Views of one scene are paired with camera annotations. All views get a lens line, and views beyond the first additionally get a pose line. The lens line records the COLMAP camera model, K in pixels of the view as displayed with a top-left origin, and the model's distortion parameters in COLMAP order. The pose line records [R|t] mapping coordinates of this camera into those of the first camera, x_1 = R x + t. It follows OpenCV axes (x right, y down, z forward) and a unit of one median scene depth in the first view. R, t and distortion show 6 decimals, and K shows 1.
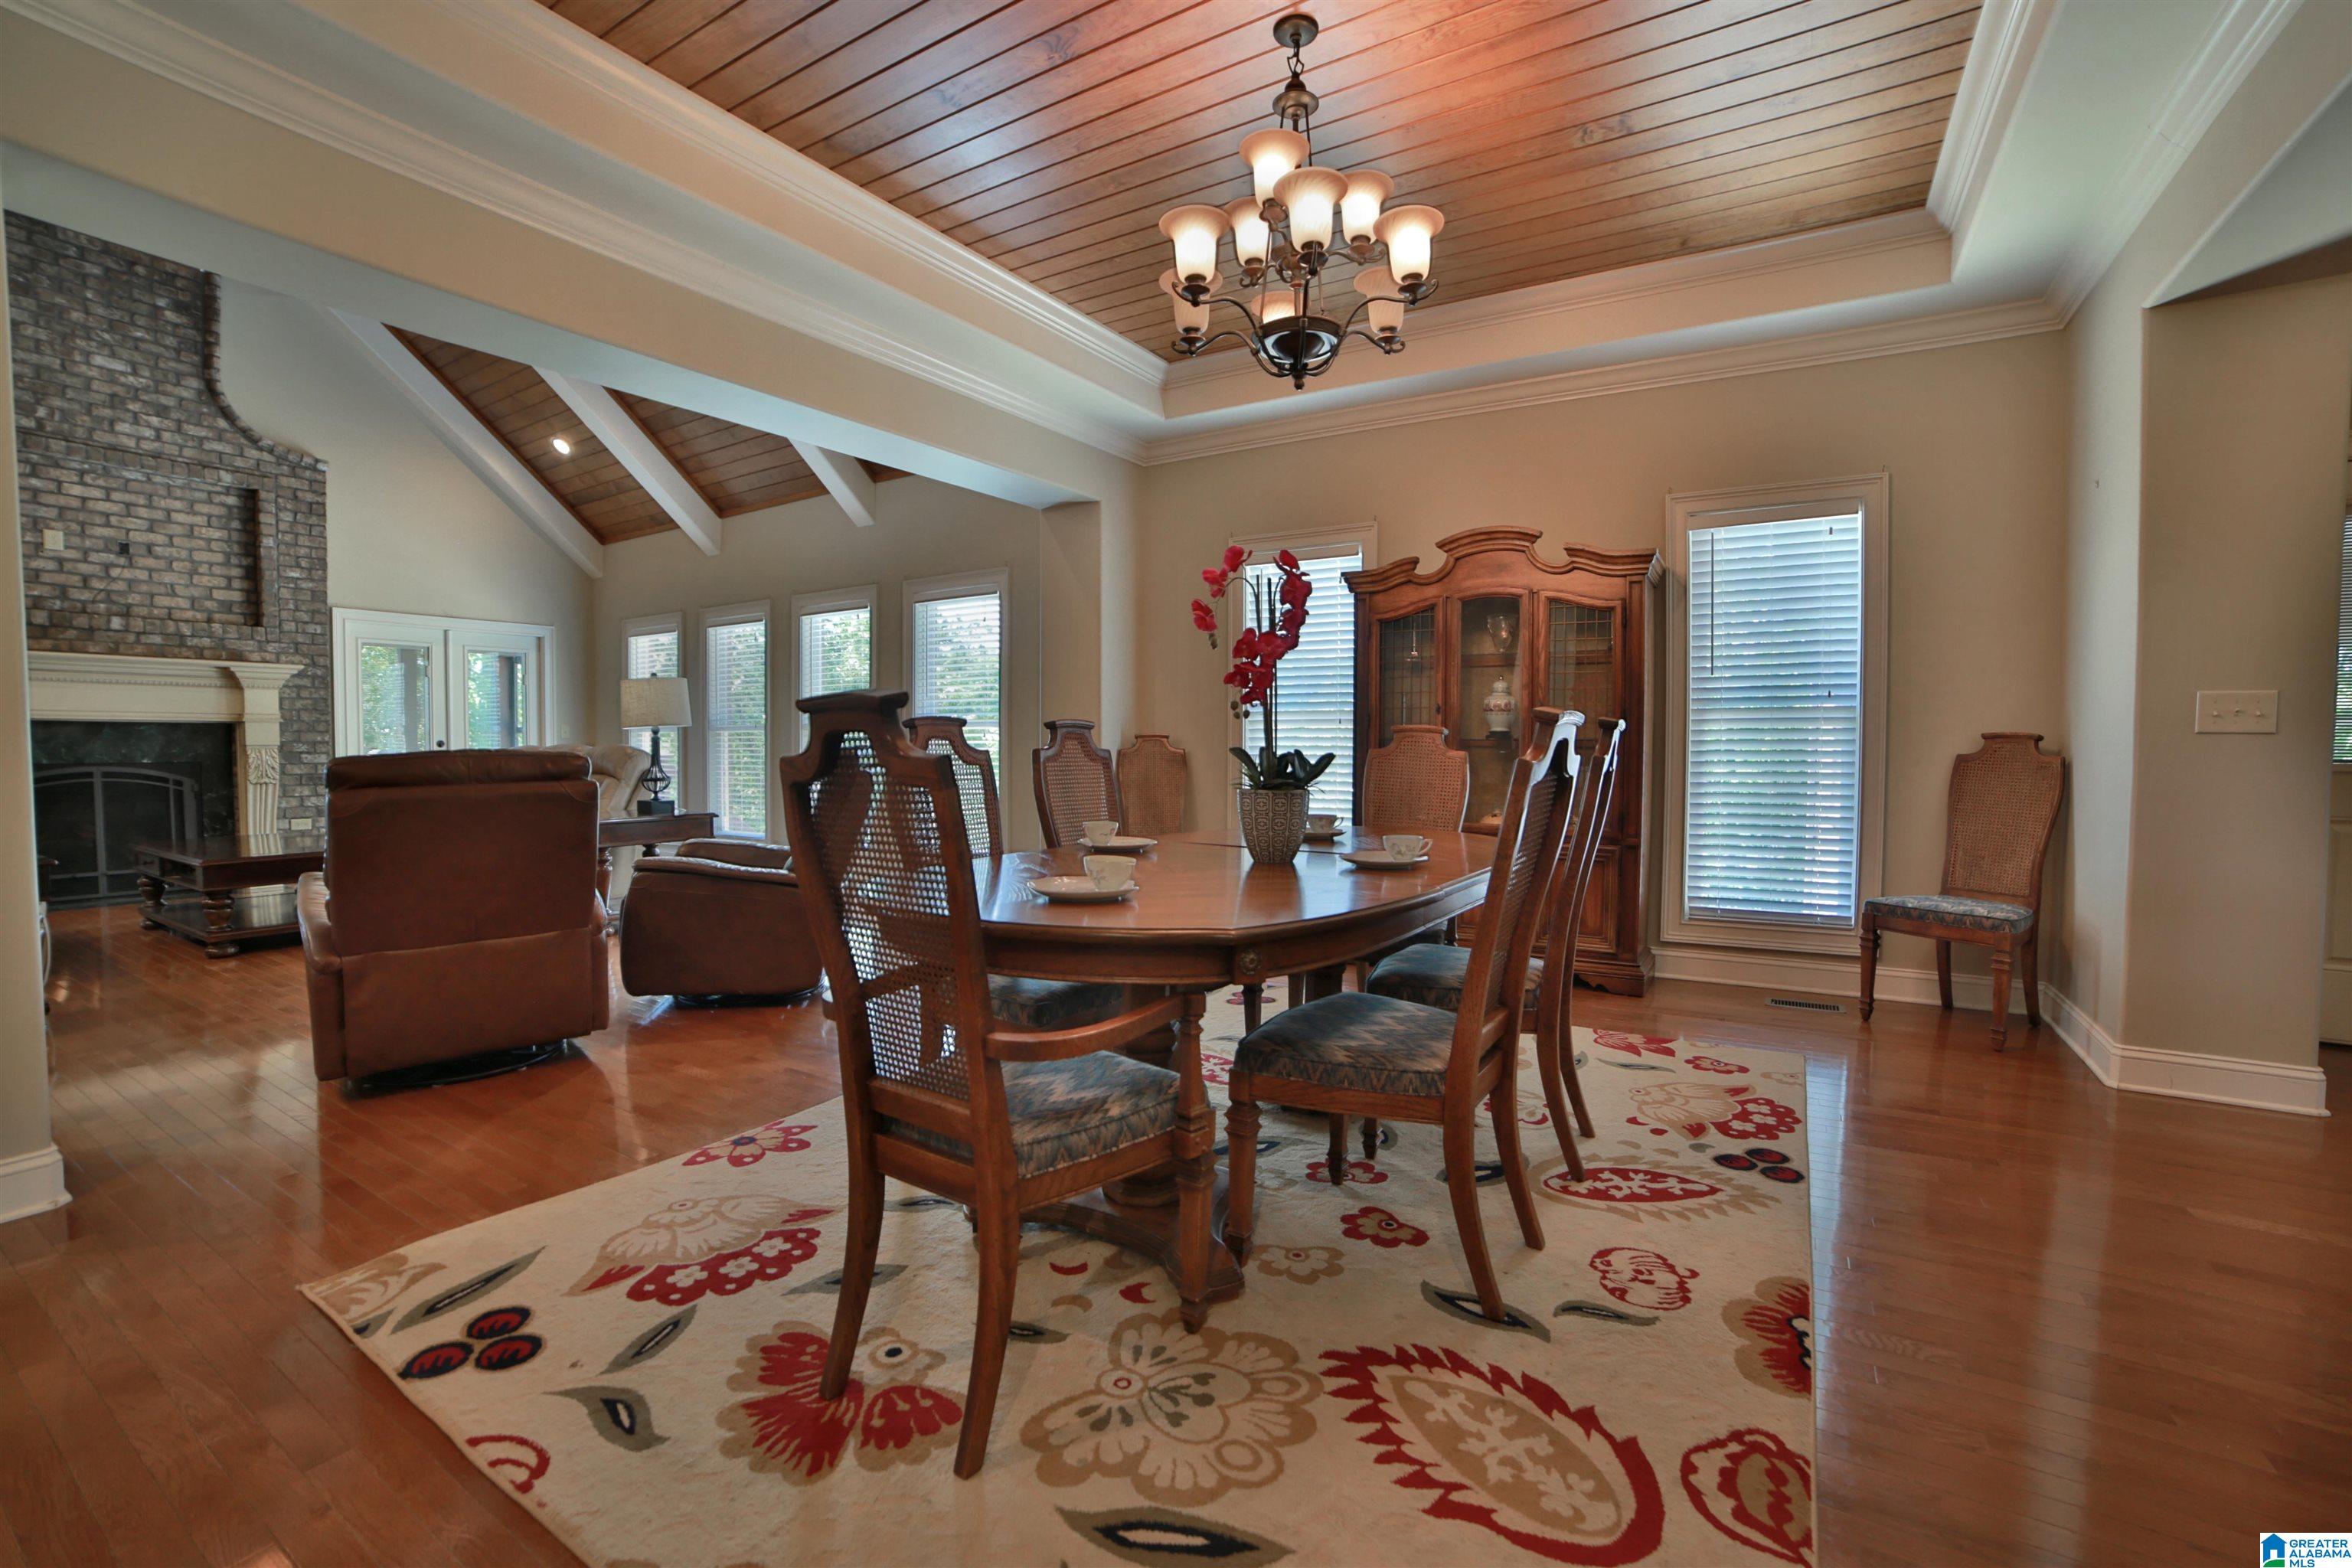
lens RADIAL K [[997.3, 0, 1184.7], [0, 997.3, 784.8], [0, 0, 1]] dist [-0.107296, 0.036538]
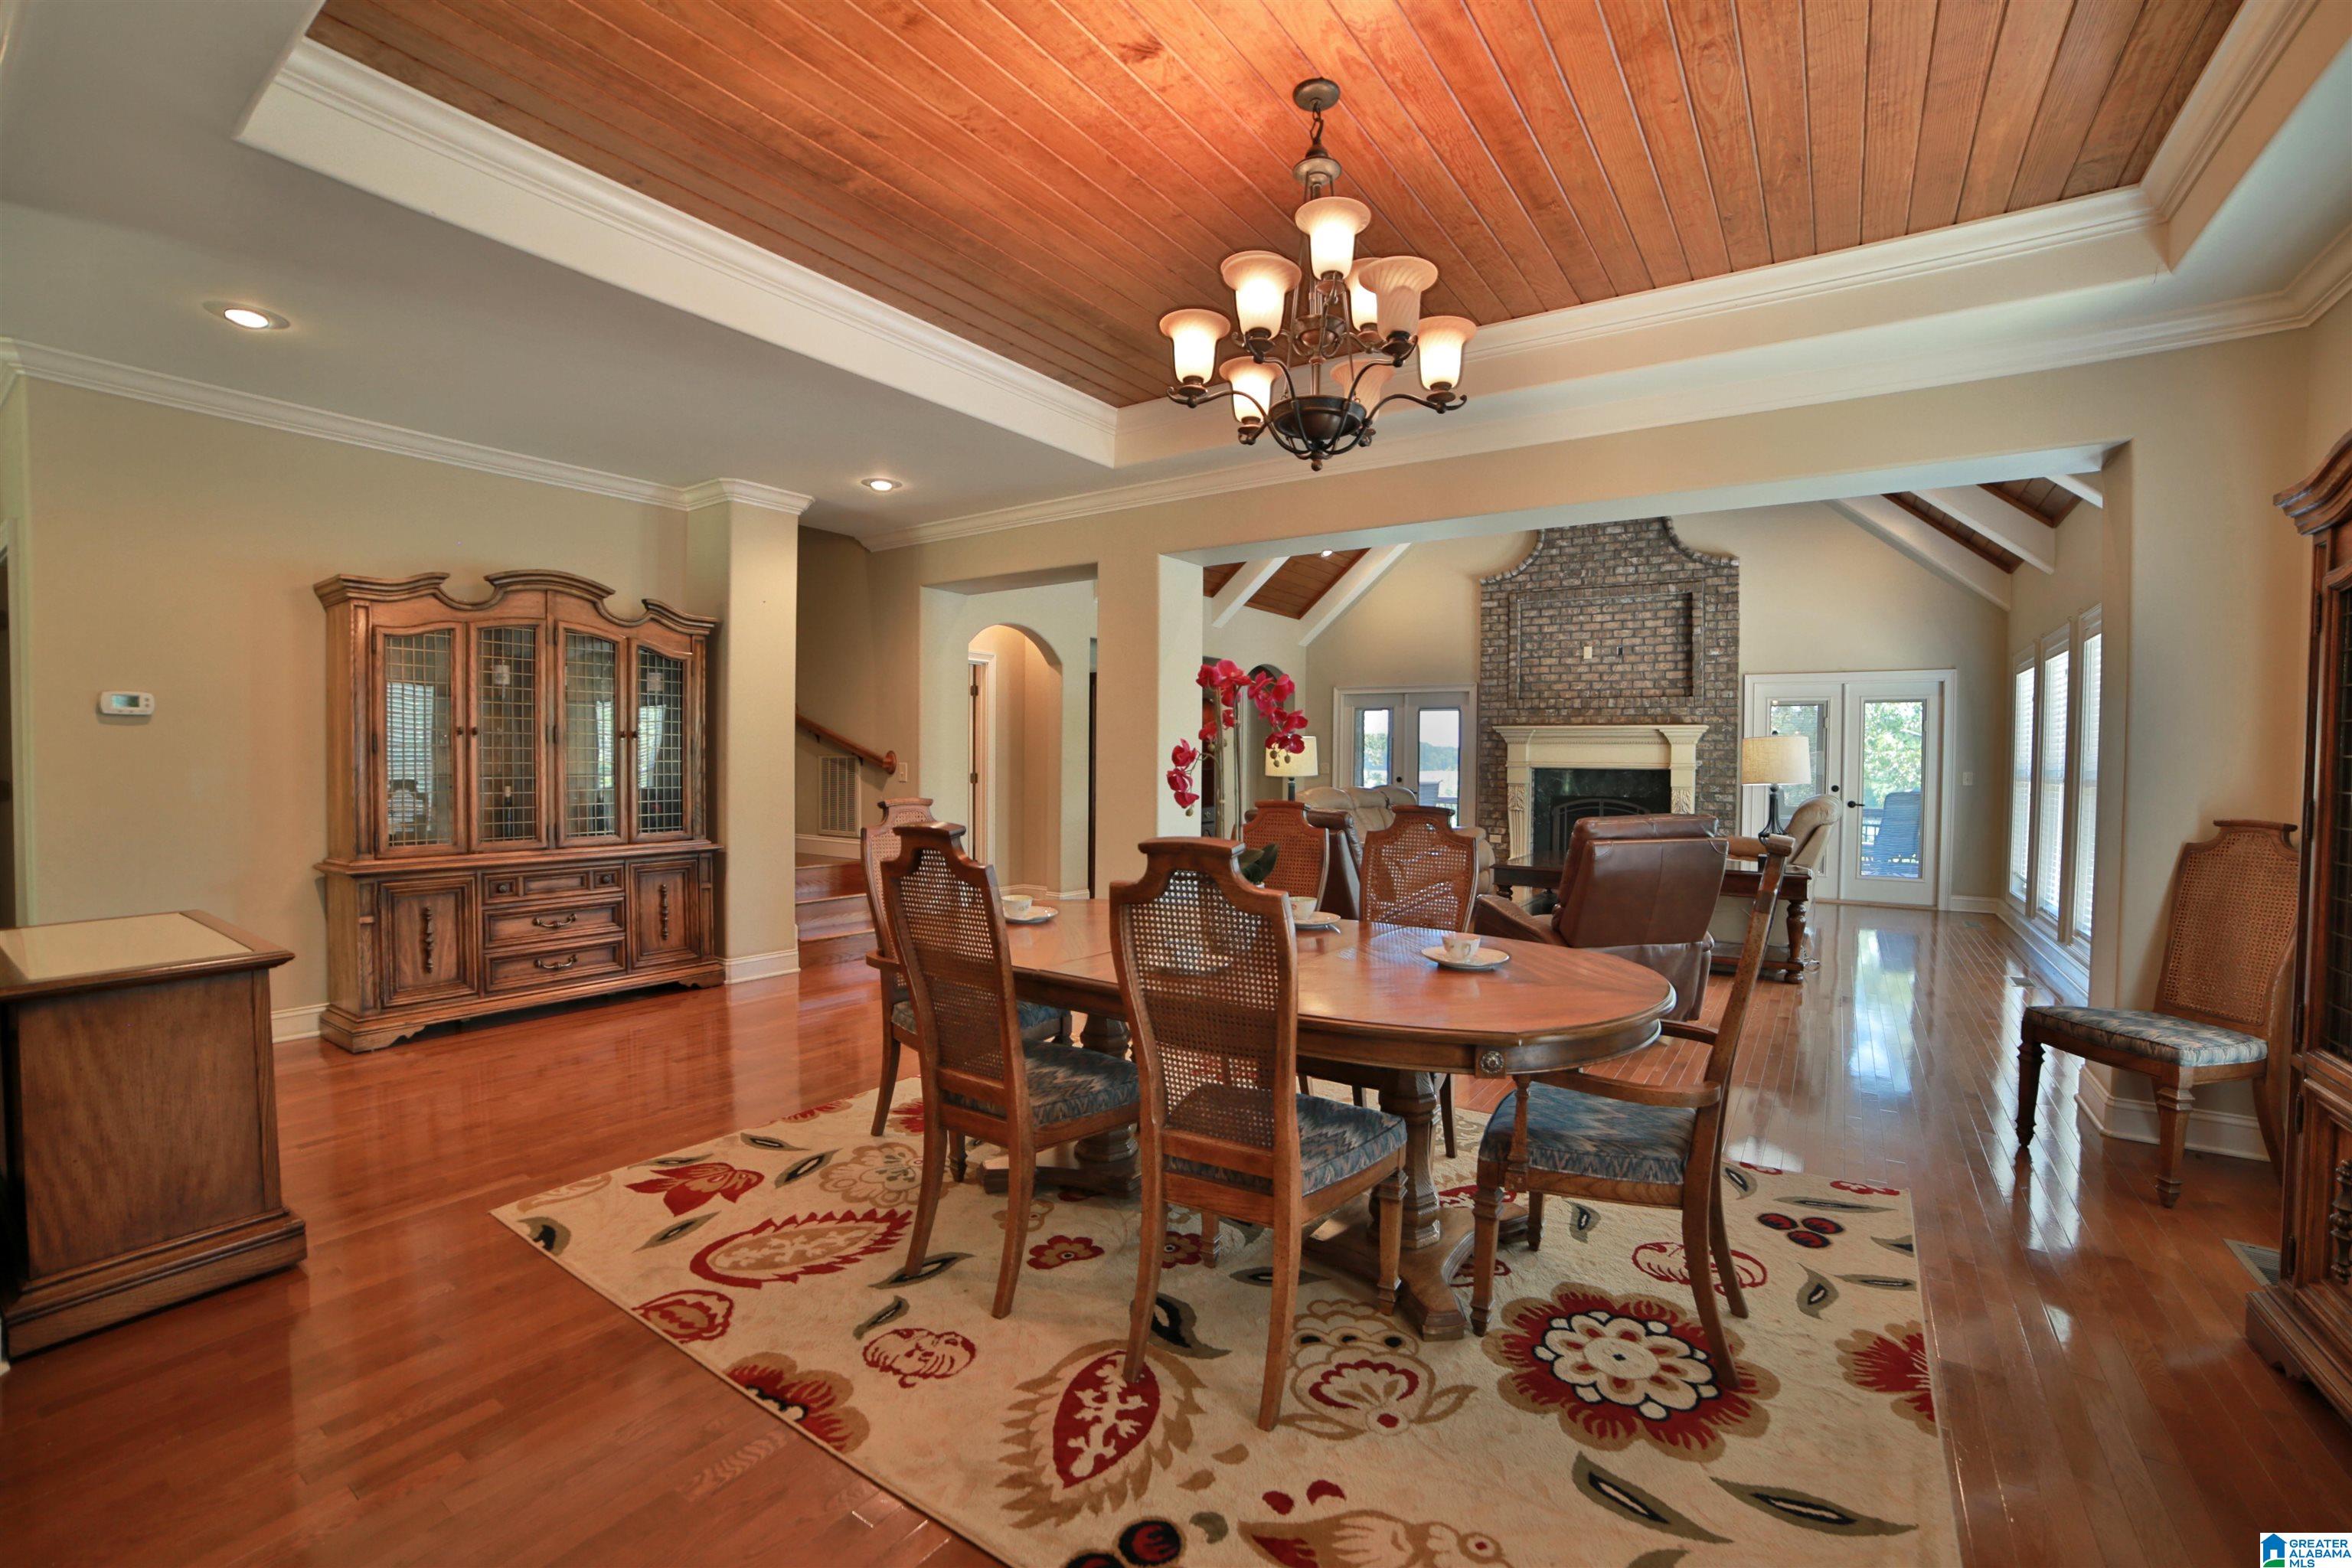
lens RADIAL K [[997.3, 0, 1184.7], [0, 997.3, 784.8], [0, 0, 1]] dist [-0.107296, 0.036538]
pose [[-0.036724, 0.022749, -0.999066, 0.435986], [-0.051190, 0.998386, 0.024616, -0.046833], [0.998013, 0.052046, -0.035500, 0.370878]]
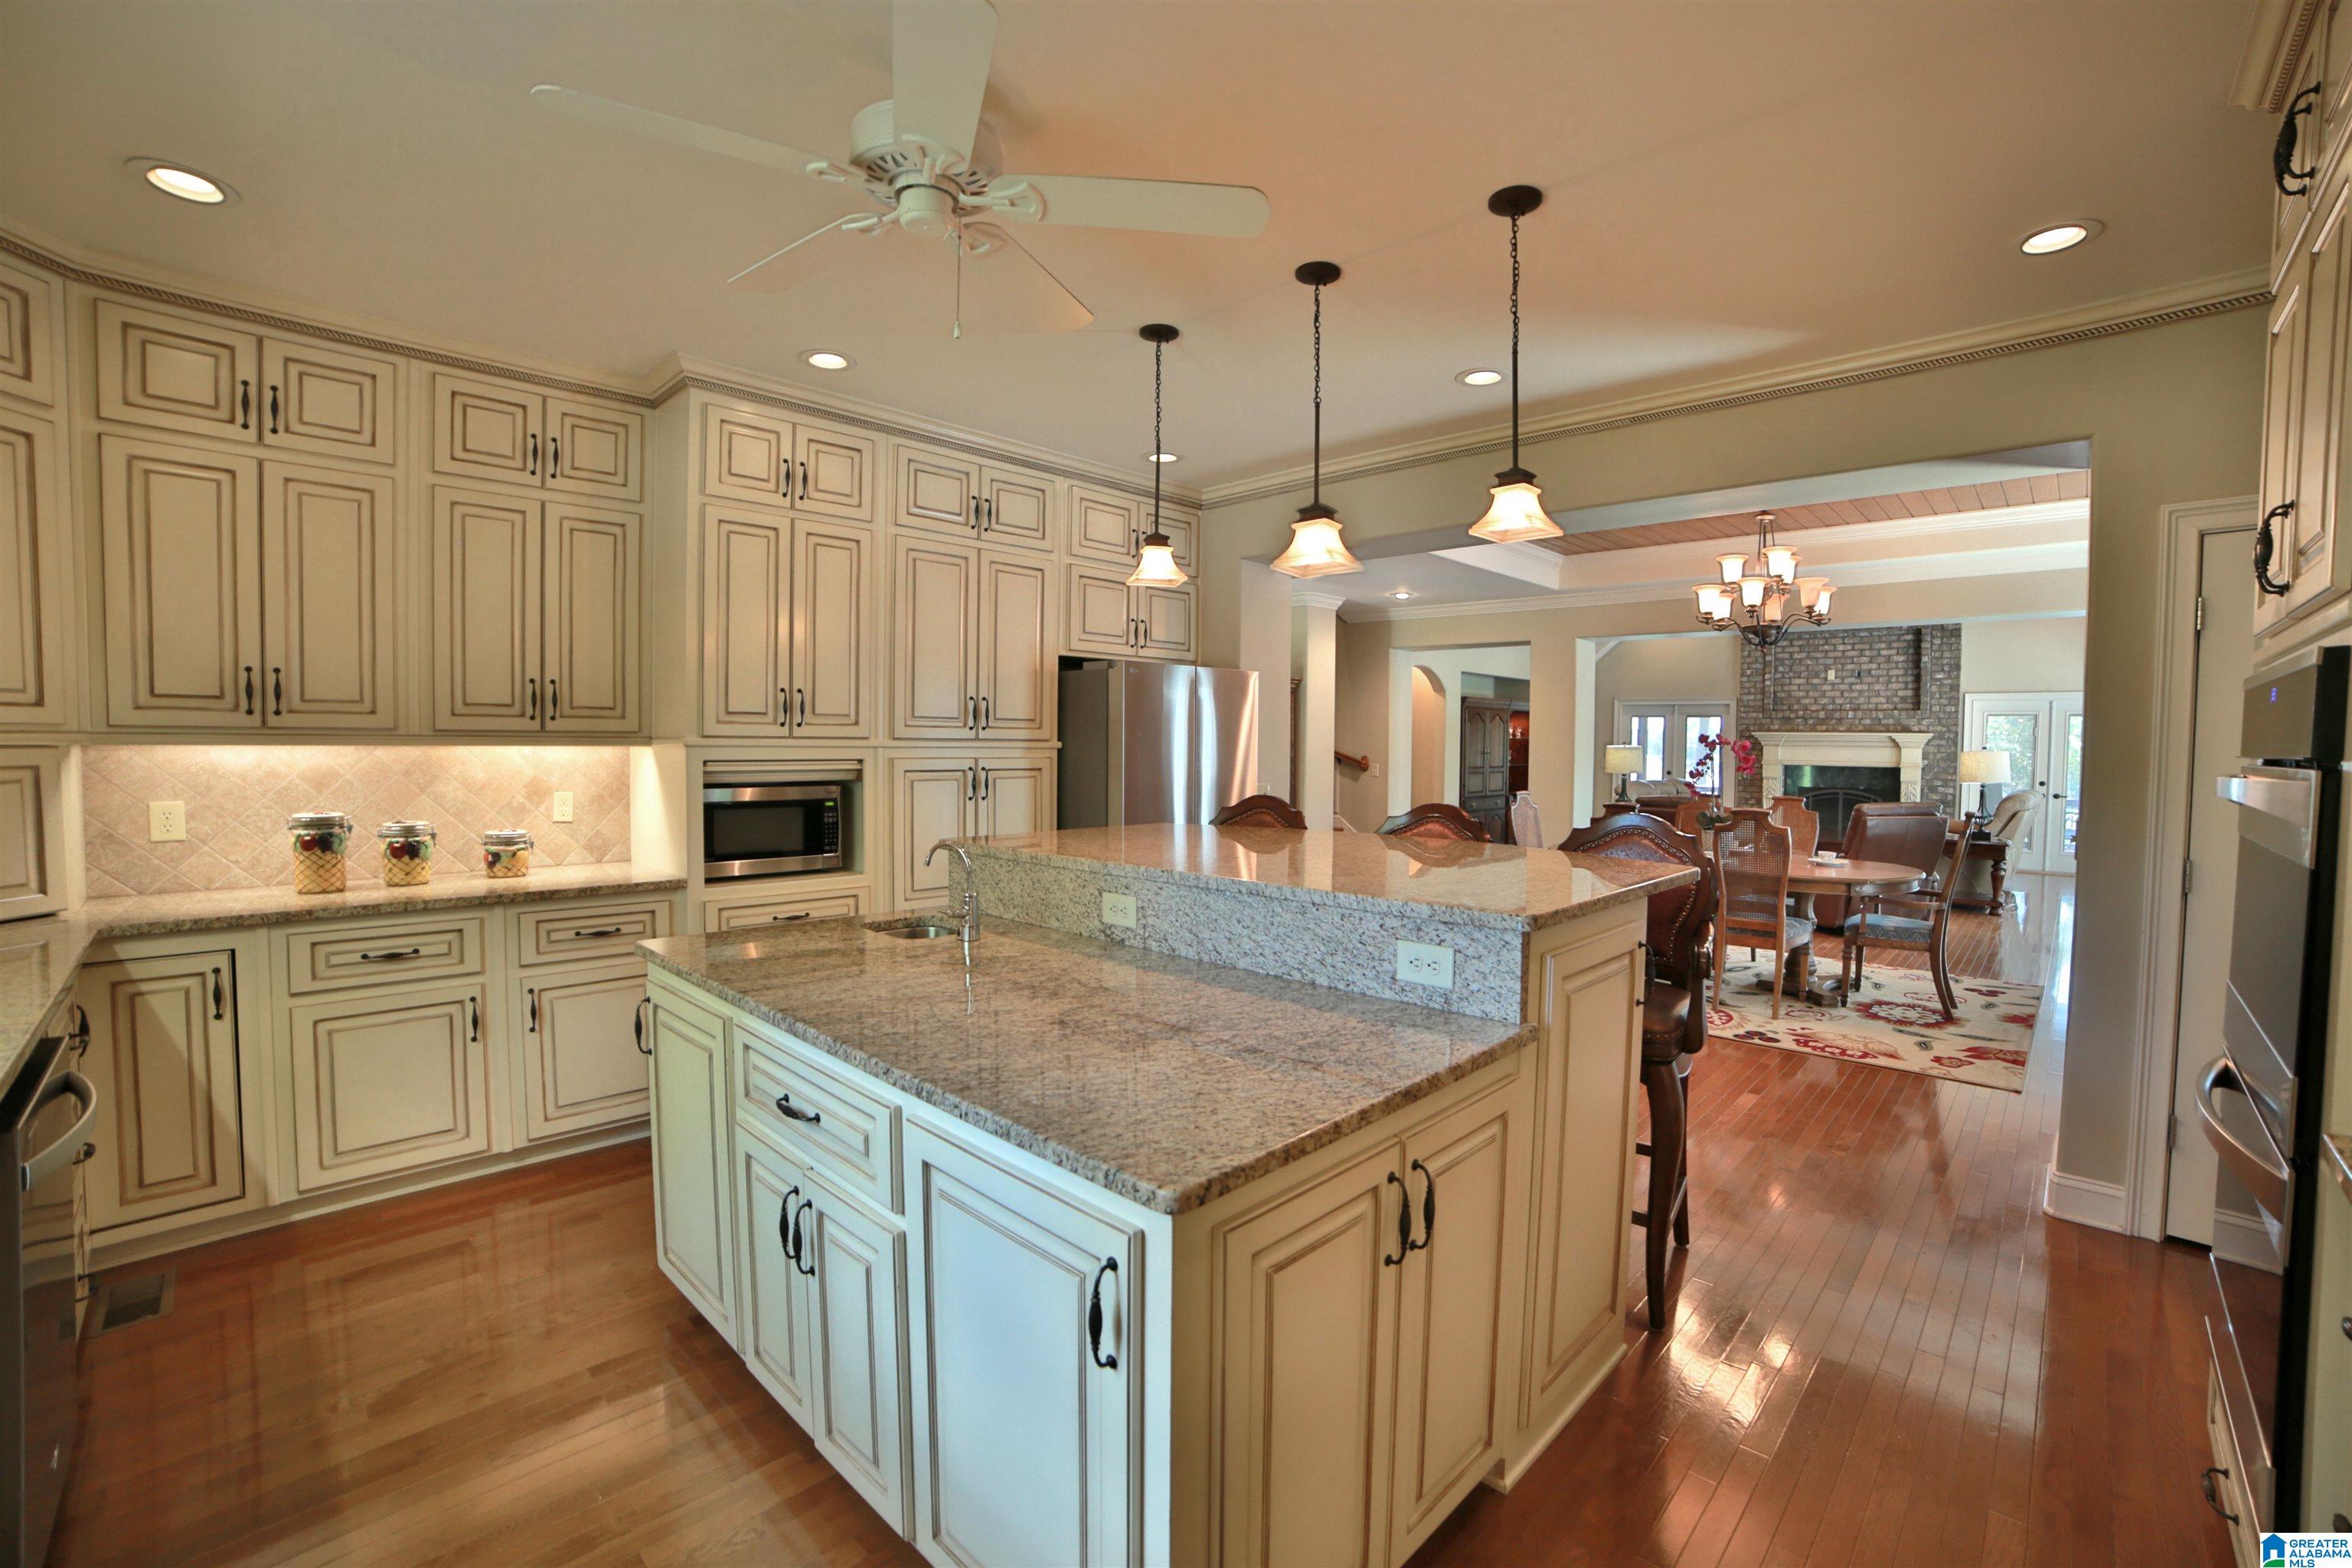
lens RADIAL K [[997.3, 0, 1184.7], [0, 997.3, 784.8], [0, 0, 1]] dist [-0.107296, 0.036538]
pose [[-0.203960, 0.038591, -0.978218, 1.023529], [-0.051470, 0.997418, 0.050080, -0.059026], [0.977625, 0.060563, -0.201447, 0.064818]]
